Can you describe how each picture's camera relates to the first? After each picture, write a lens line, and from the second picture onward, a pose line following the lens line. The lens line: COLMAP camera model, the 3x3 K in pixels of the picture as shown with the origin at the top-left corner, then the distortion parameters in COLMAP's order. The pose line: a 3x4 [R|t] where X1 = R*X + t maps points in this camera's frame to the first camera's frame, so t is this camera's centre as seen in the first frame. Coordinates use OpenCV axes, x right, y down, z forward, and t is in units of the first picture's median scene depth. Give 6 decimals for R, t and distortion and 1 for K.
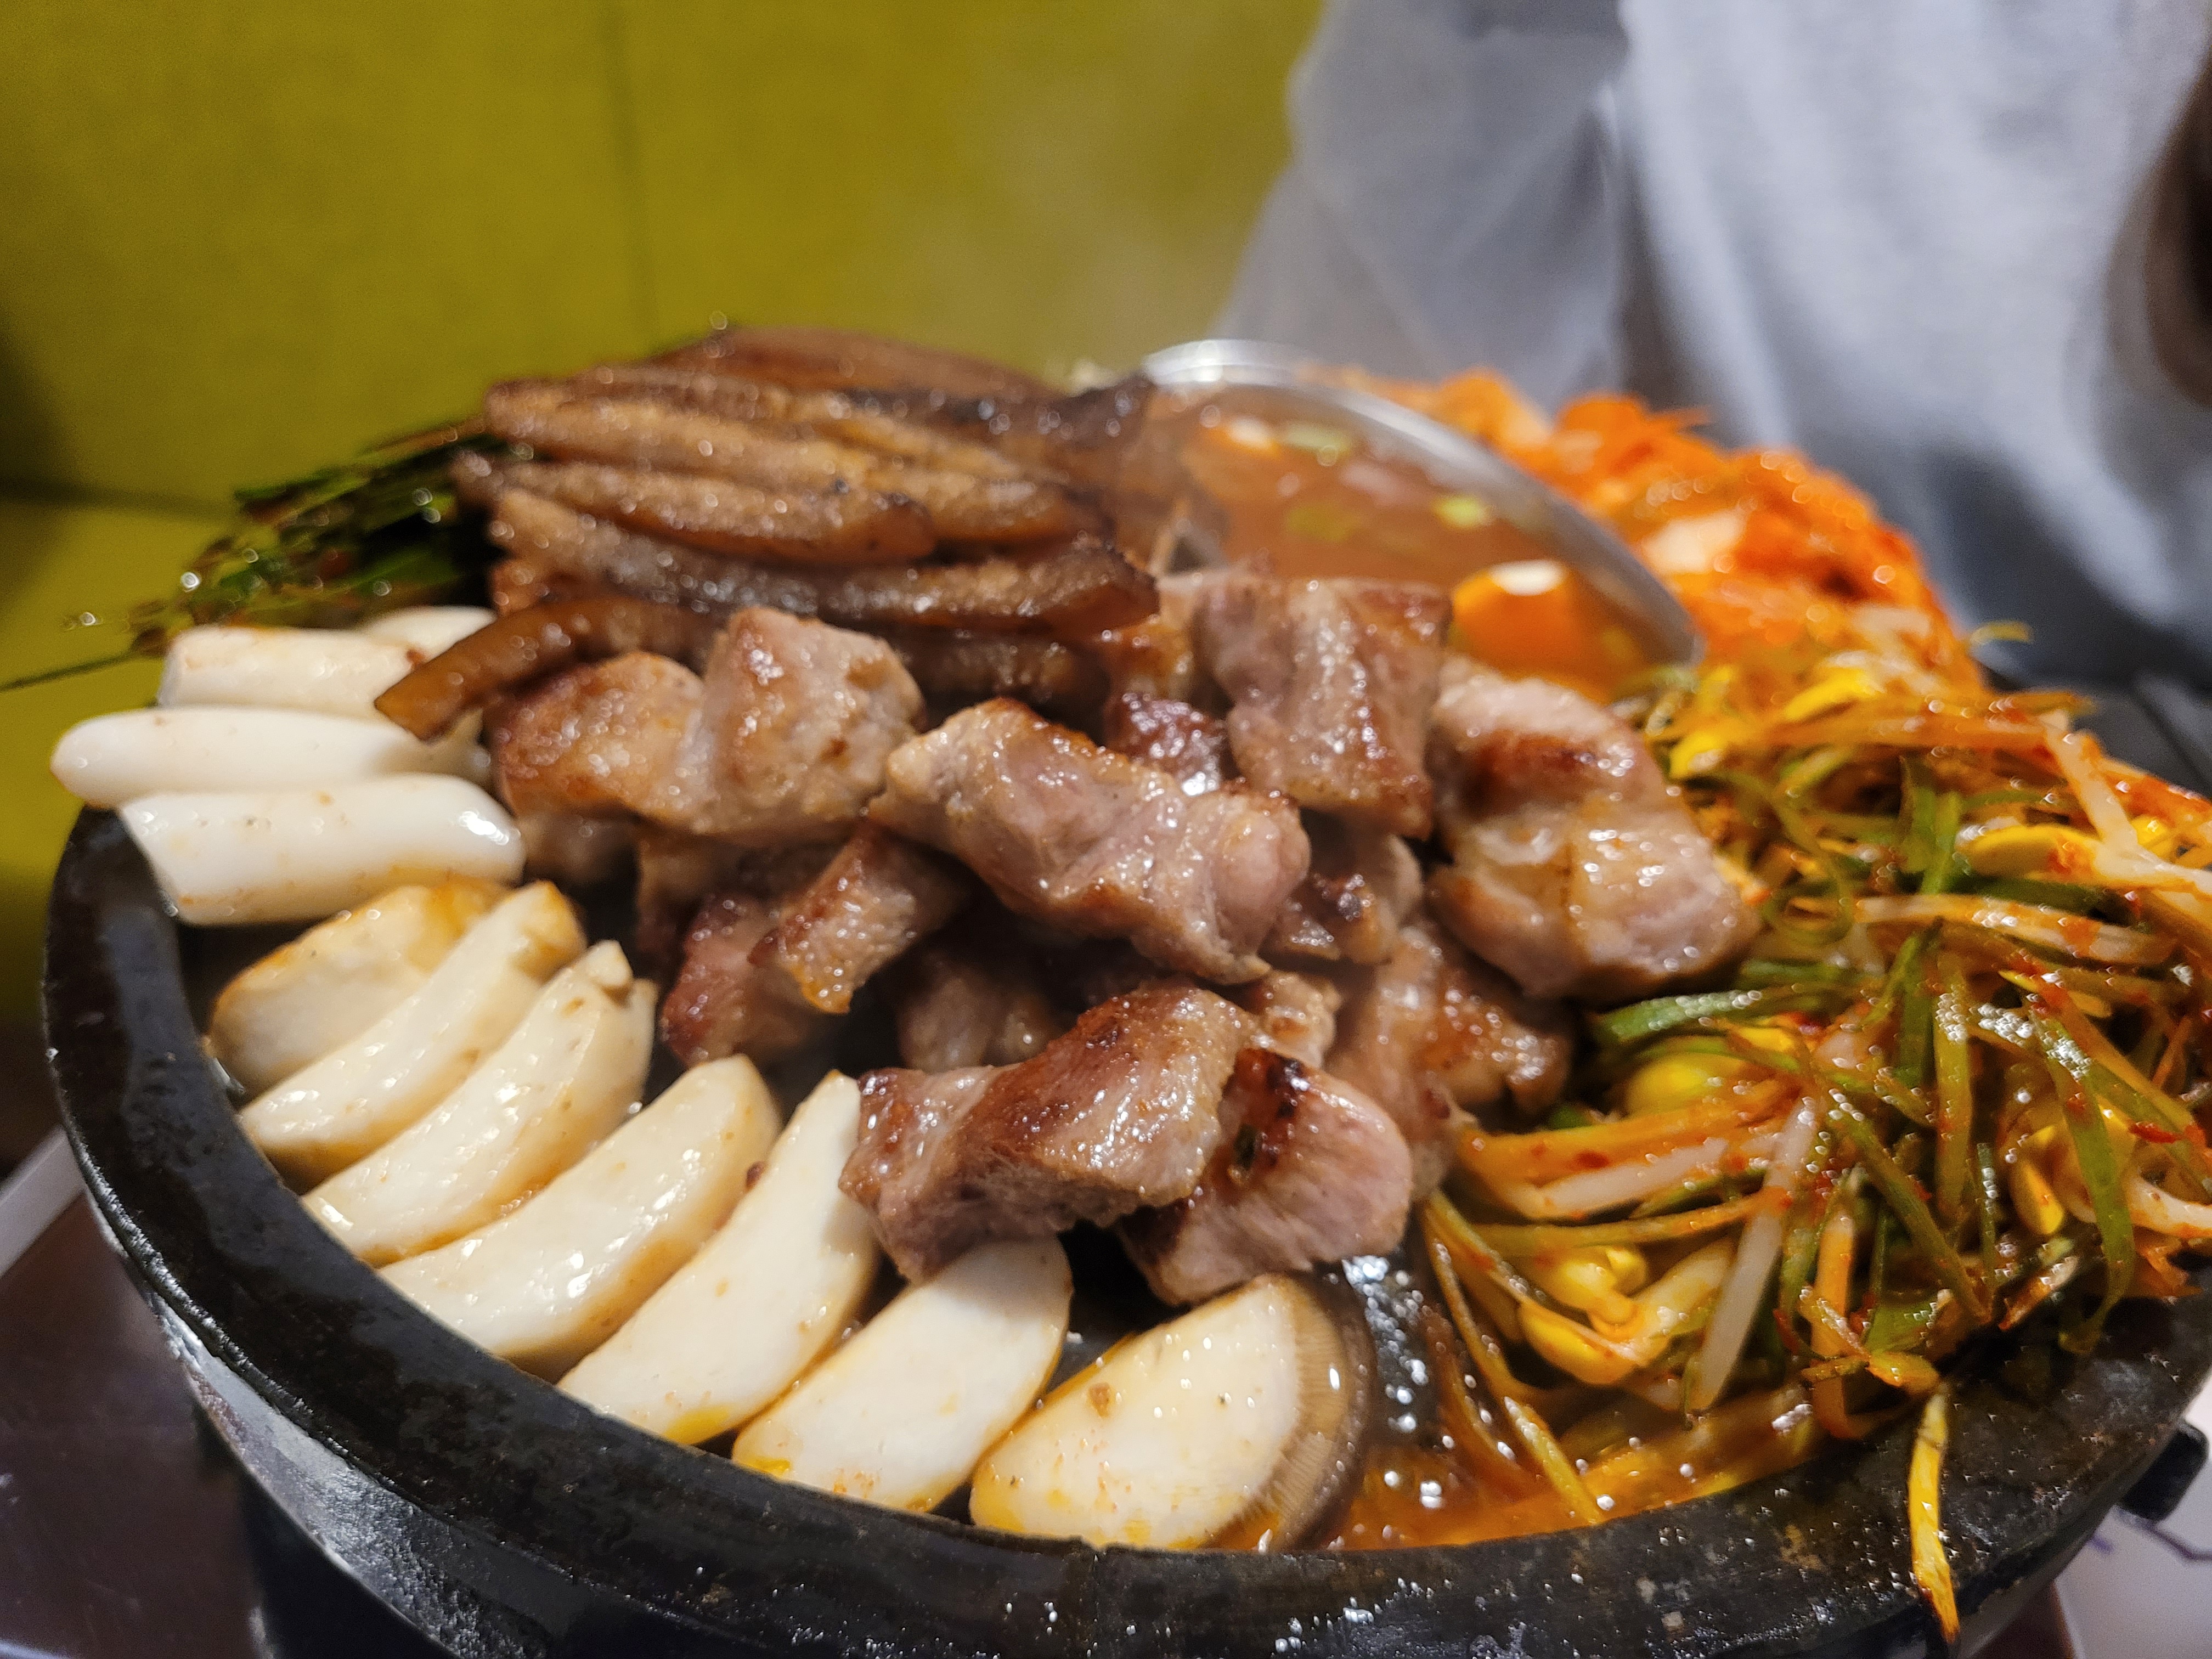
lens RADIAL K [[1668.4, 0, 1106.0], [0, 1668.4, 829.5], [0, 0, 1]] dist [-0.003861, -0.002676]
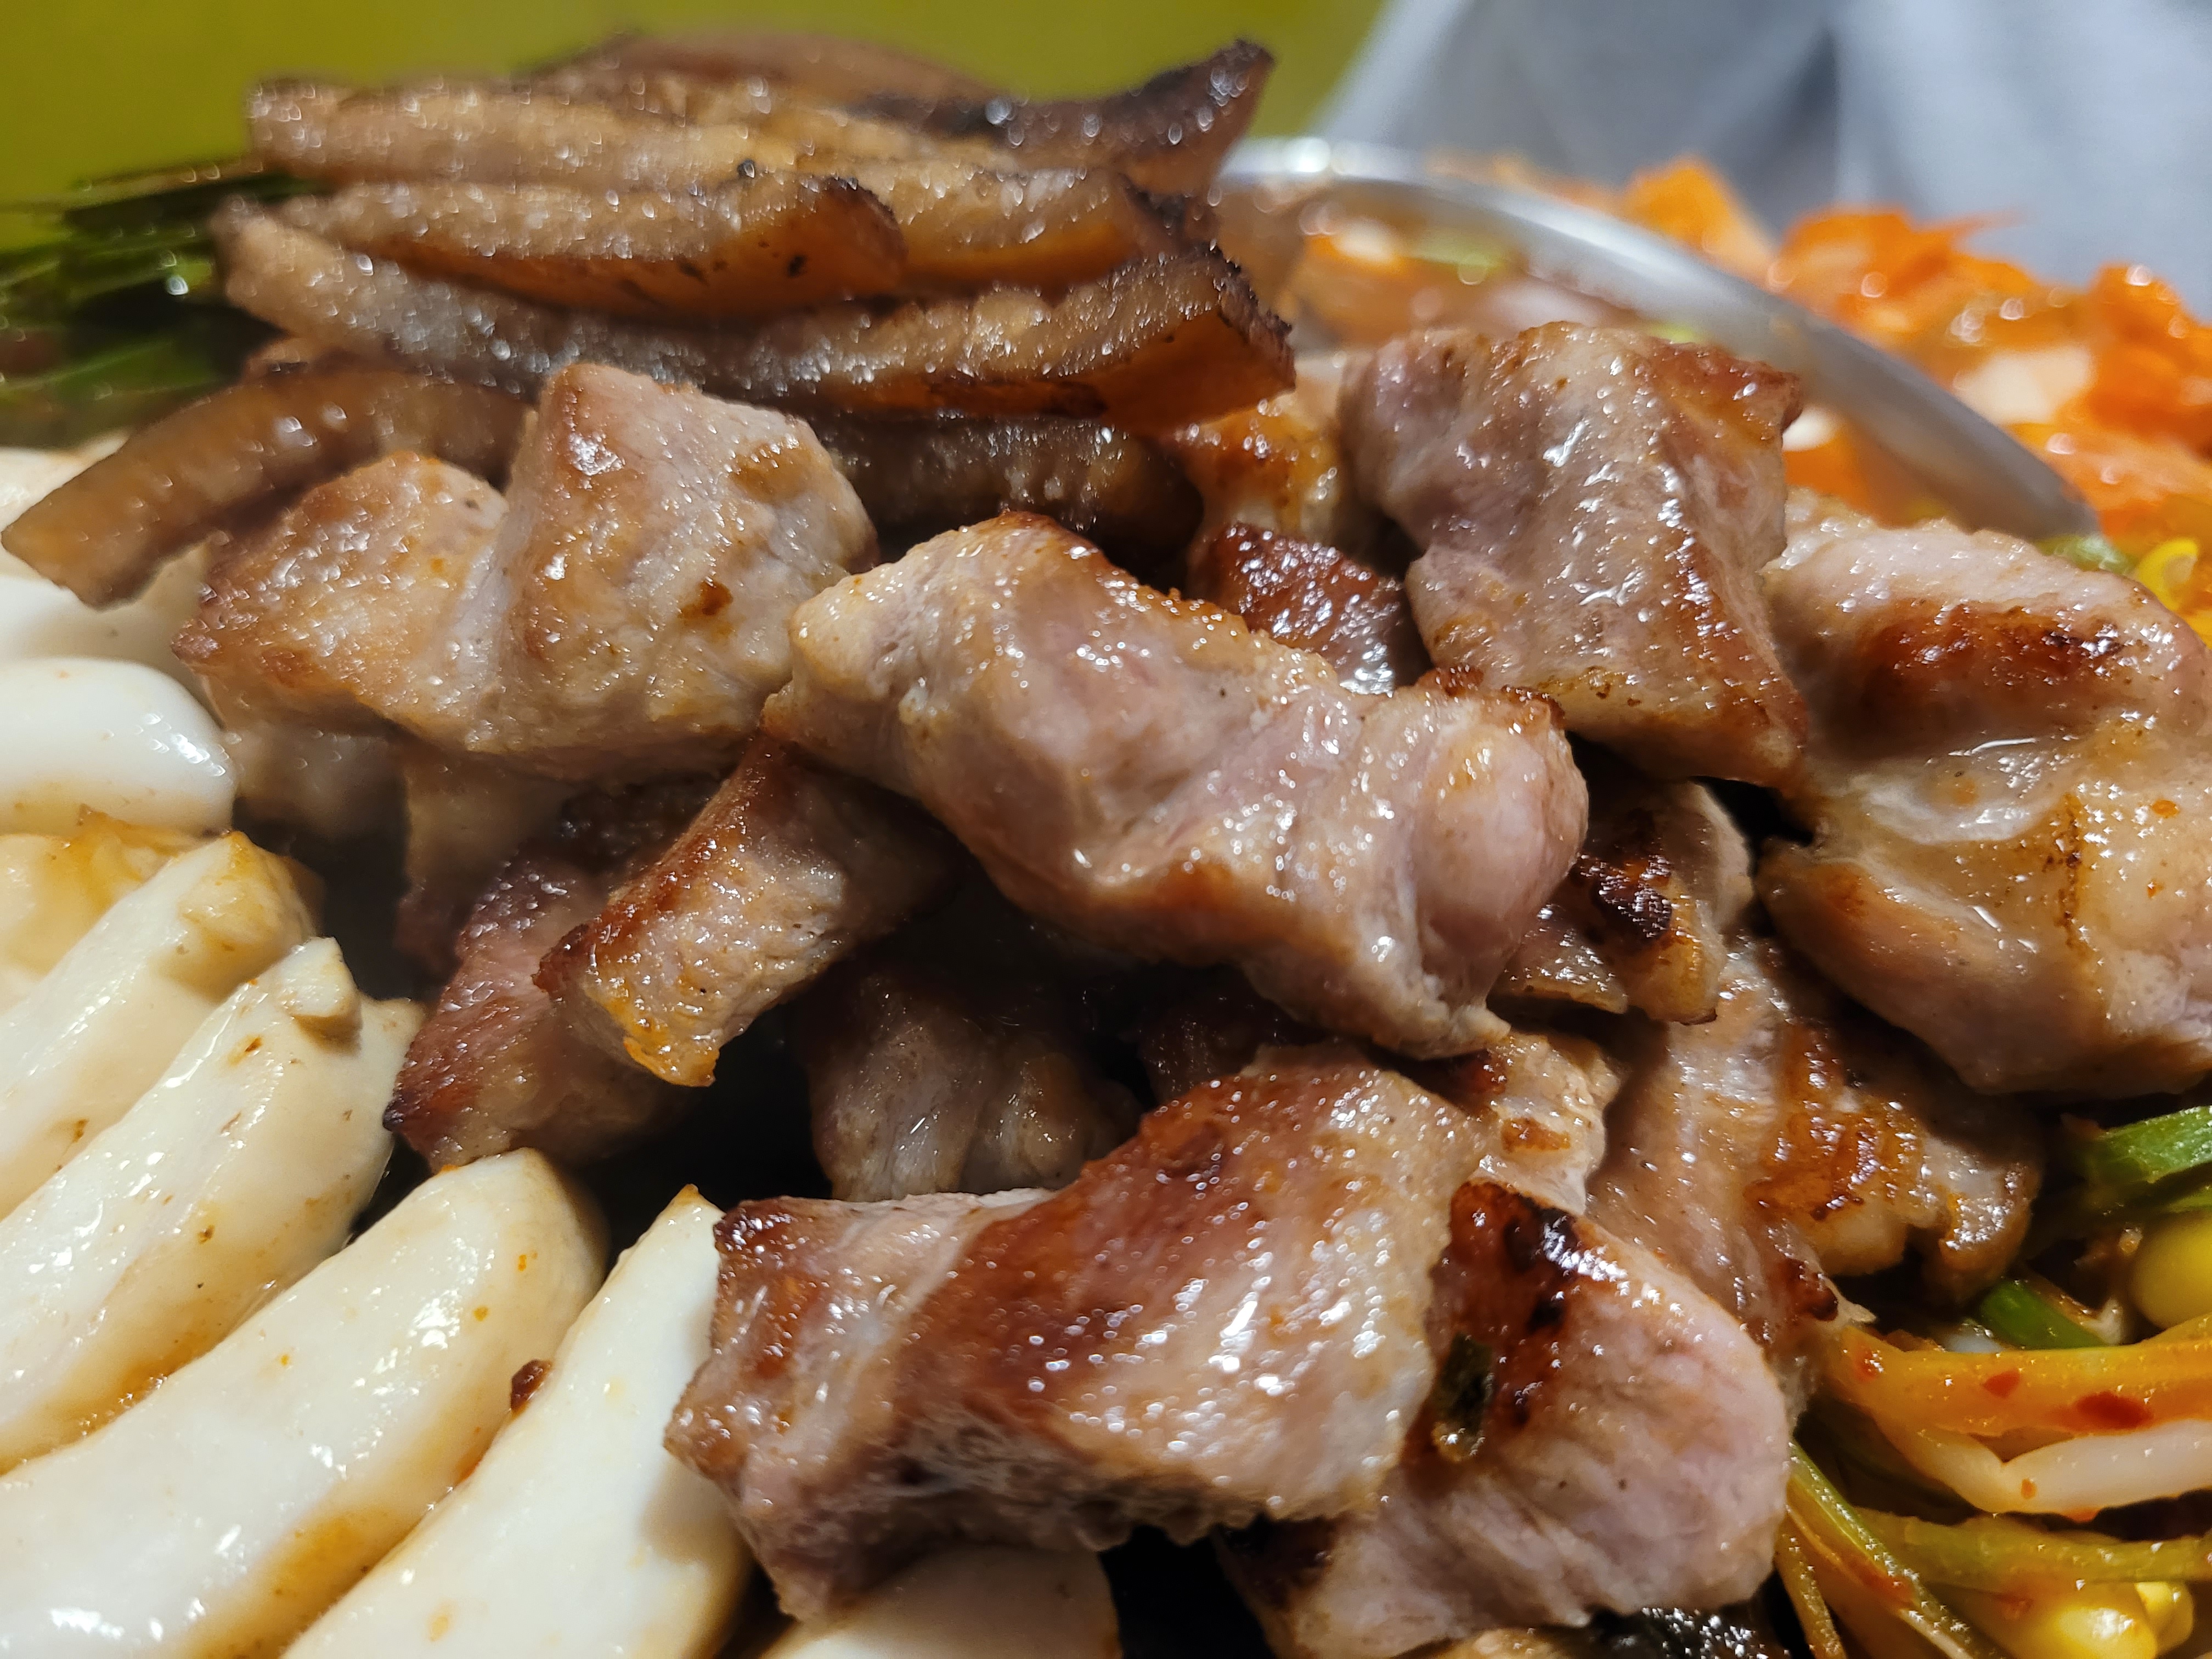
lens RADIAL K [[1668.4, 0, 1106.0], [0, 1668.4, 829.5], [0, 0, 1]] dist [-0.003861, -0.002676]
pose [[0.999640, 0.025850, -0.007159, -0.025081], [-0.025734, 0.999544, 0.015775, 0.014859], [0.007564, -0.015586, 0.999850, 0.460281]]
